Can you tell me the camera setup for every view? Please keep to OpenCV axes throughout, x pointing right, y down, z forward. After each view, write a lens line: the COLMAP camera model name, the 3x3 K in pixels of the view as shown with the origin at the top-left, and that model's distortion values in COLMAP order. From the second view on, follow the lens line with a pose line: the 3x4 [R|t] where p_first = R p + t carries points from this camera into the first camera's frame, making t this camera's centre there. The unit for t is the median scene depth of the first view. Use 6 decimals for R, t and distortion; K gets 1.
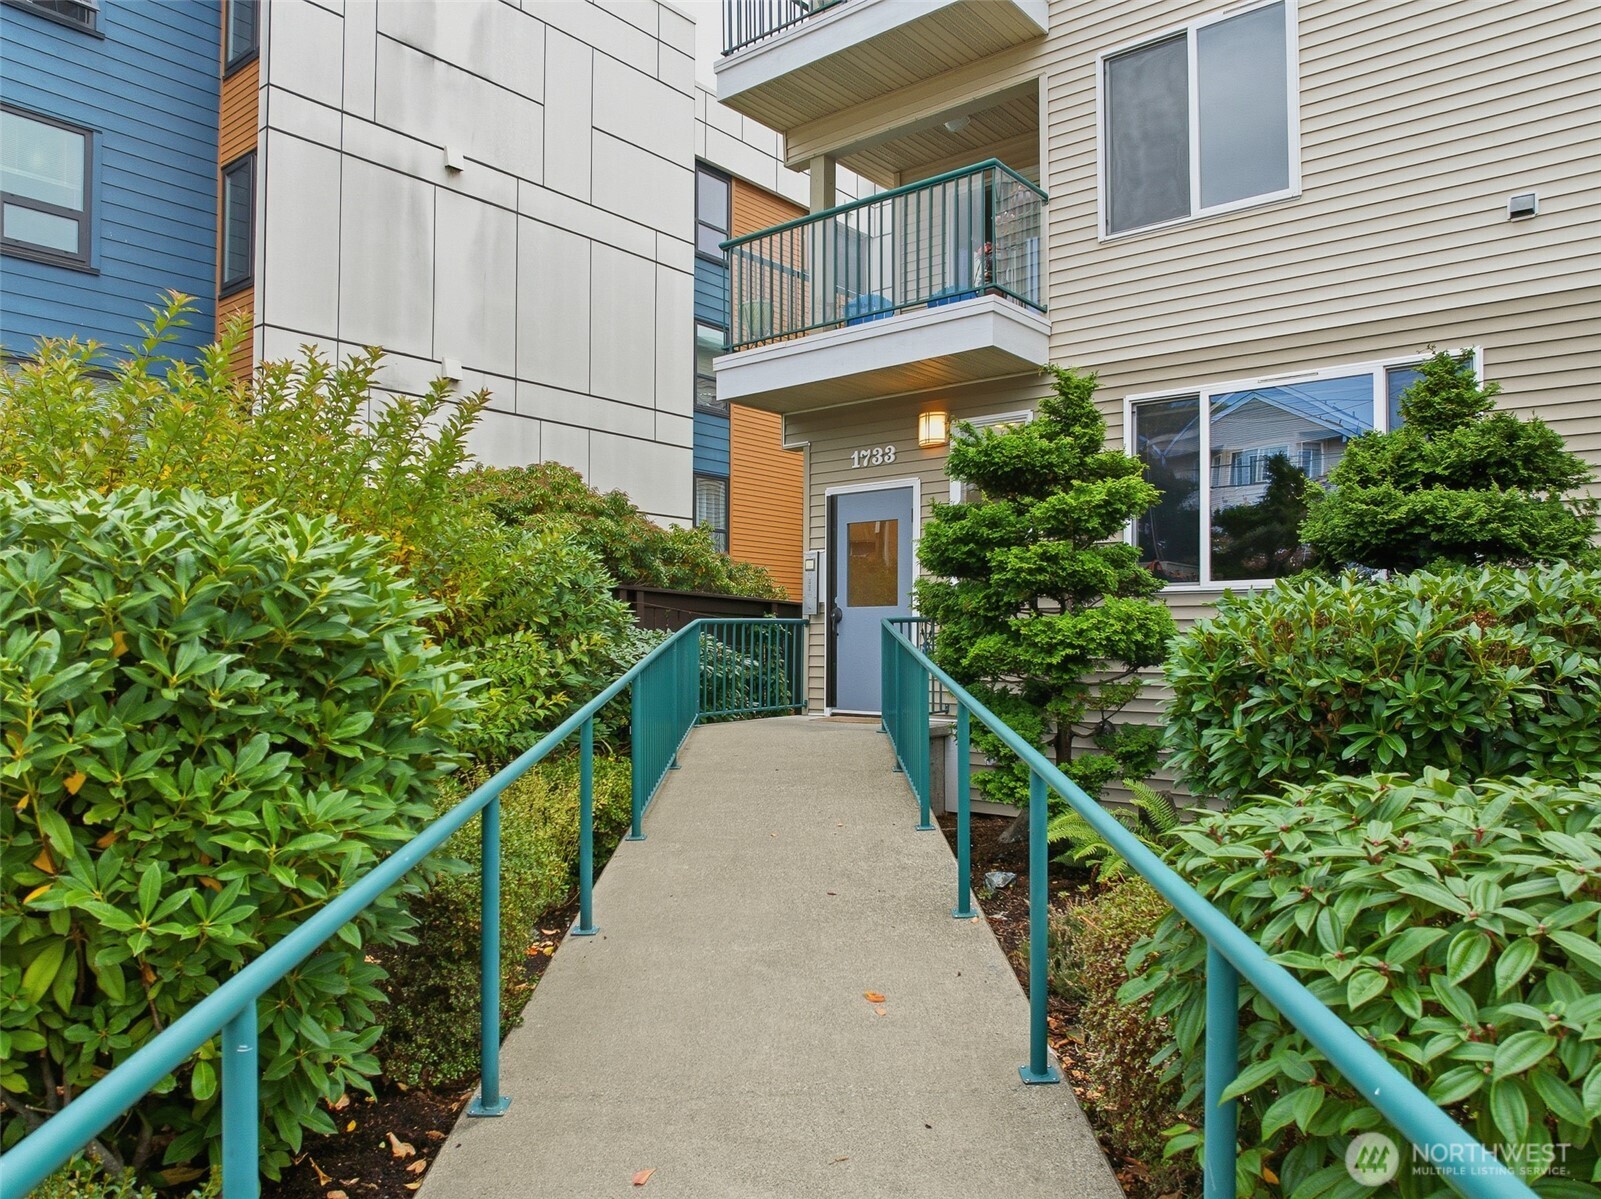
lens RADIAL K [[1142.3, 0, 799.0], [0, 1142.3, 649.1], [0, 0, 1]] dist [-0.031202, 0.000001]
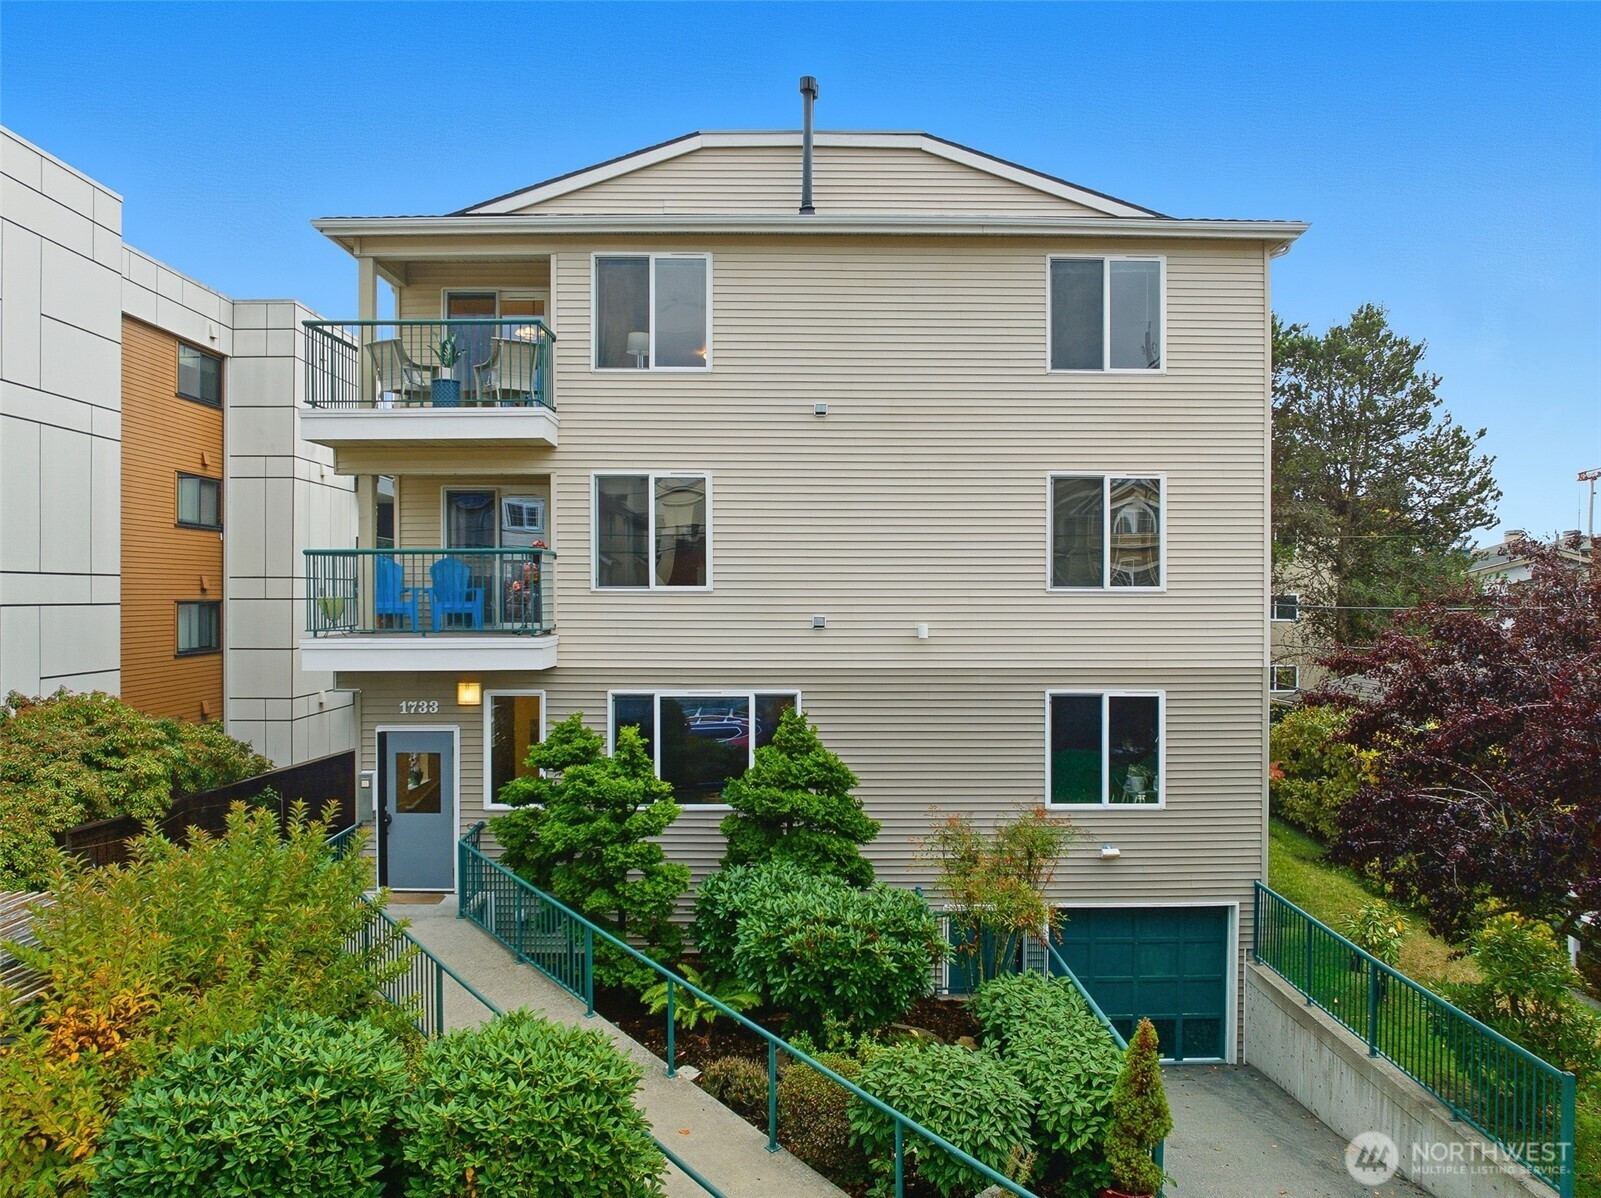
lens RADIAL K [[1125.4, 0, 800.5], [0, 1125.4, 599.0], [0, 0, 1]] dist [-0.033760, -0.002516]
pose [[0.762156, -0.002617, 0.647388, -0.579298], [0.000691, 0.999995, 0.003229, -0.377743], [-0.647393, -0.002014, 0.762154, -0.433745]]
